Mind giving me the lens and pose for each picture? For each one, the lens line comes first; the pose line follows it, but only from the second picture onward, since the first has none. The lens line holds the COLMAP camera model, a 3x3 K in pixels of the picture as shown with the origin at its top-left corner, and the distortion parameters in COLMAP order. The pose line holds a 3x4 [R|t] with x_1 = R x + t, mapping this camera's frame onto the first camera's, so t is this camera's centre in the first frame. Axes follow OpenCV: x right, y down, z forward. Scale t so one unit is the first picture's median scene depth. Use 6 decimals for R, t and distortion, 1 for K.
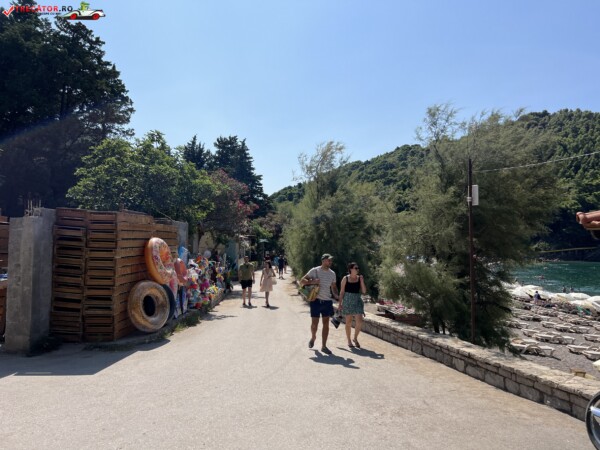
lens RADIAL K [[456.1, 0, 301.4], [0, 456.1, 222.6], [0, 0, 1]] dist [0.074358, -0.069450]
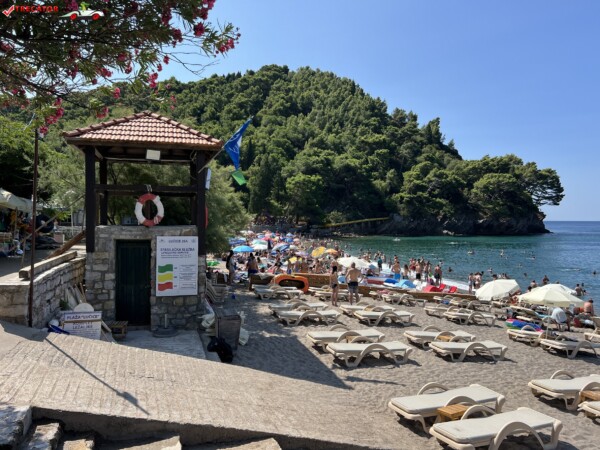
lens RADIAL K [[456.1, 0, 300.7], [0, 456.1, 228.7], [0, 0, 1]] dist [0.074358, -0.069450]
pose [[0.813155, -0.016198, 0.581822, 0.047958], [-0.026485, 0.997547, 0.064789, 0.022957], [-0.581444, -0.068093, 0.810732, 0.403912]]
